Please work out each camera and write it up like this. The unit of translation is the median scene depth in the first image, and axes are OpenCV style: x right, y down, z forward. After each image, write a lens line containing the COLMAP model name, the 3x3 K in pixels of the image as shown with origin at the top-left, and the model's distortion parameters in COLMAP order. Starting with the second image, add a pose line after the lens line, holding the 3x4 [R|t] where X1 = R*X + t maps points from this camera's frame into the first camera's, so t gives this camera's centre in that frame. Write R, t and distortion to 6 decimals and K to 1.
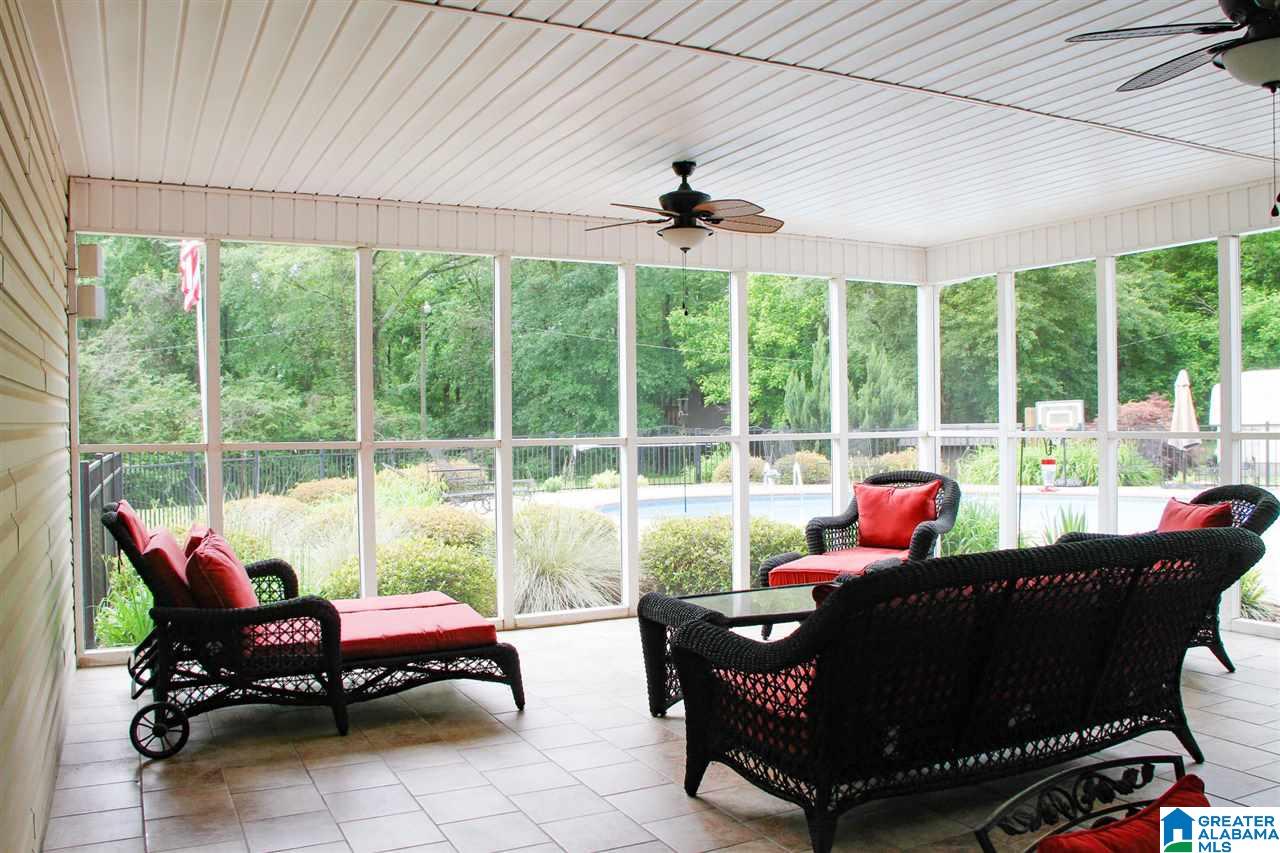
lens RADIAL K [[1084.4, 0, 641.6], [0, 1084.4, 423.1], [0, 0, 1]] dist [-0.173874, 0.147545]
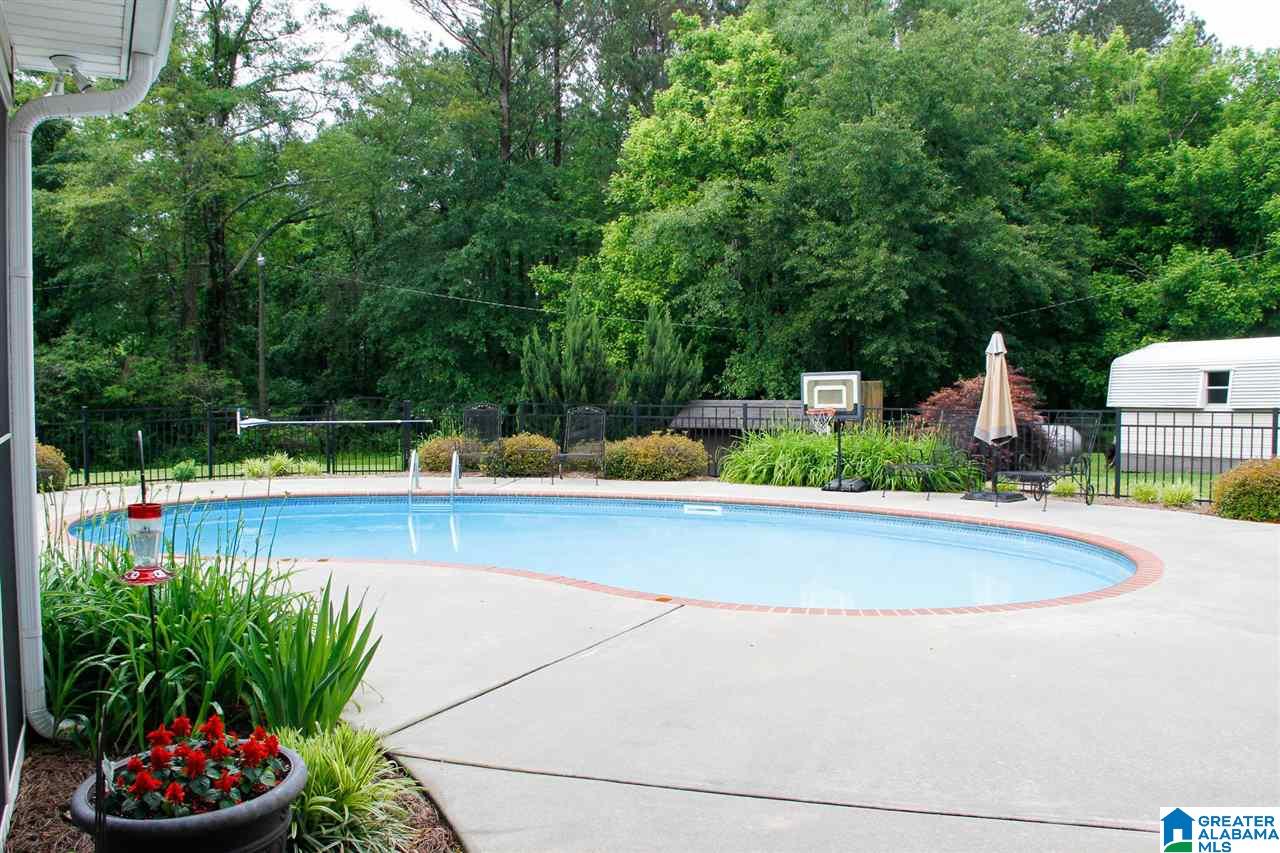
lens RADIAL K [[1084.4, 0, 639.6], [0, 1084.4, 432.3], [0, 0, 1]] dist [-0.173874, 0.147545]
pose [[0.999866, 0.015823, 0.004223, 0.135833], [-0.015972, 0.999144, 0.038148, -0.003138], [-0.003615, -0.038210, 0.999263, 0.136645]]
